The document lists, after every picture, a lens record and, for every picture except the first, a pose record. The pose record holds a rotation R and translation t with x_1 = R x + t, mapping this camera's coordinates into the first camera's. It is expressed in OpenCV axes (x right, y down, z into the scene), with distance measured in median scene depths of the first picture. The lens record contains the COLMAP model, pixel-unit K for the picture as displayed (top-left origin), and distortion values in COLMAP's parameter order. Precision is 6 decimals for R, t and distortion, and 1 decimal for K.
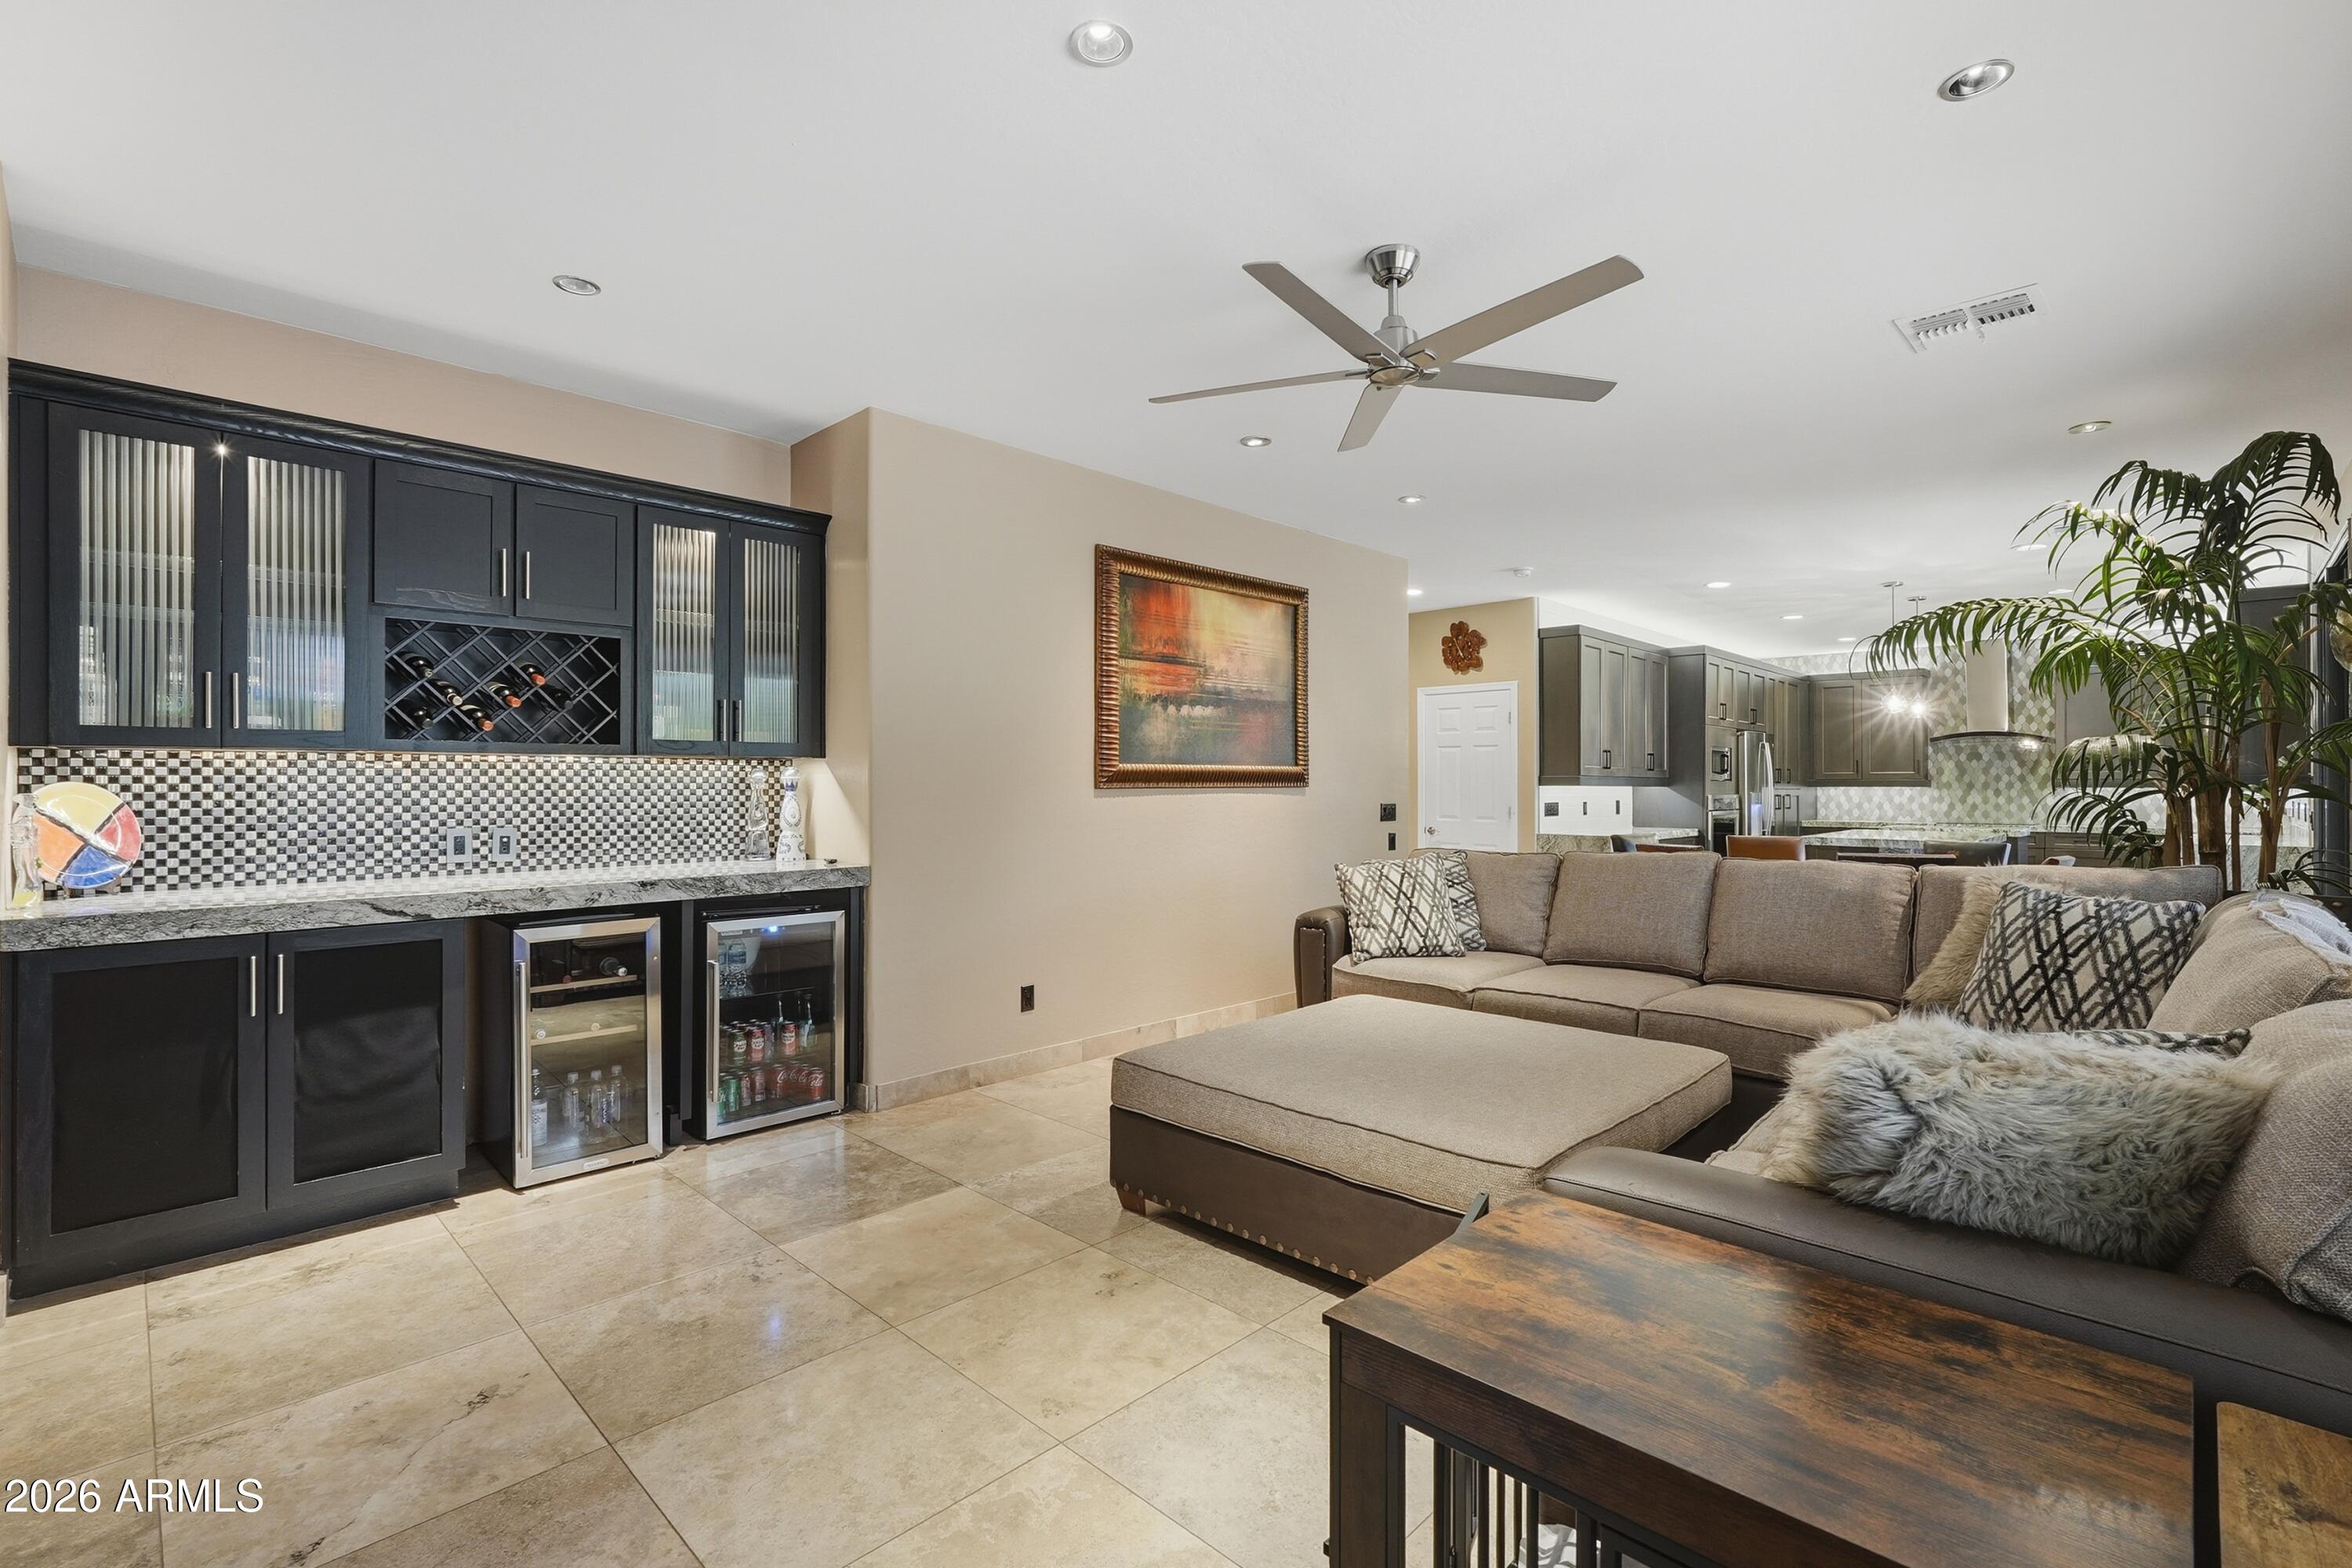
lens RADIAL K [[1043.4, 0, 1176.6], [0, 1043.4, 770.1], [0, 0, 1]] dist [-0.017427, 0.007638]
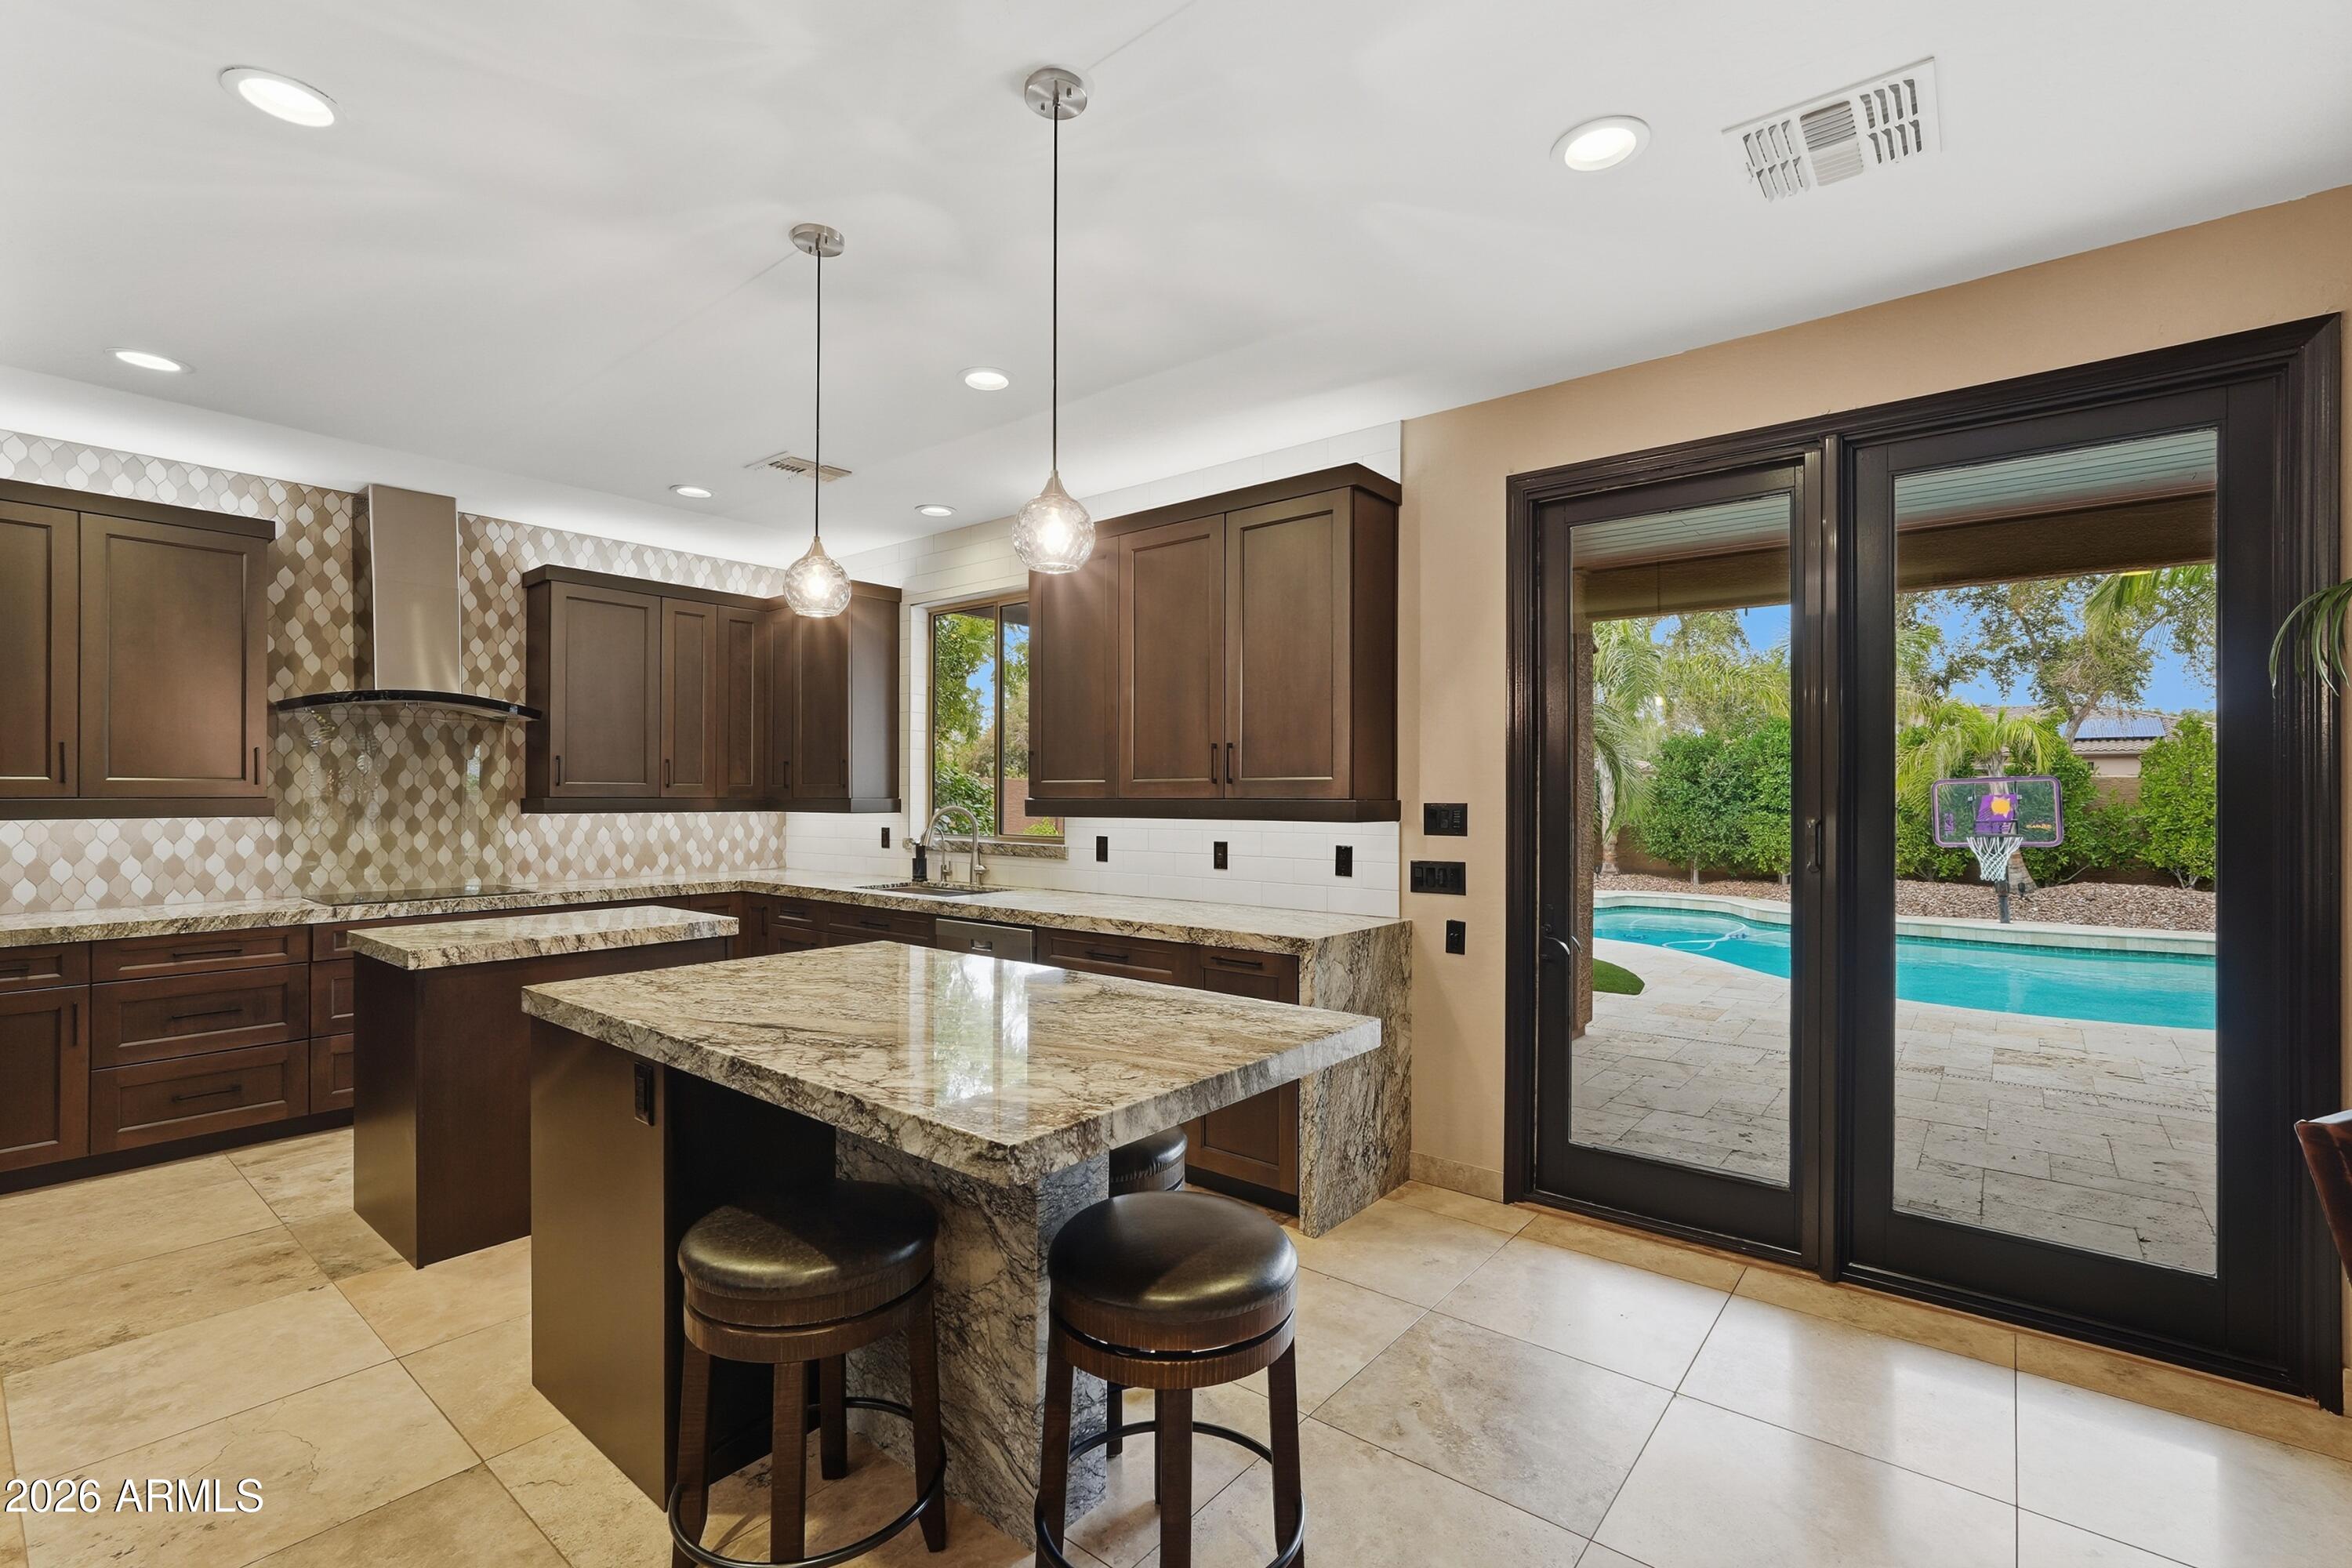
lens RADIAL K [[1043.4, 0, 1183.5], [0, 1043.4, 791.6], [0, 0, 1]] dist [-0.017427, 0.007638]
pose [[-0.097761, -0.000111, 0.995210, 0.289409], [-0.016289, 0.999866, -0.001489, 0.001536], [-0.995077, -0.016356, -0.097749, 0.692760]]
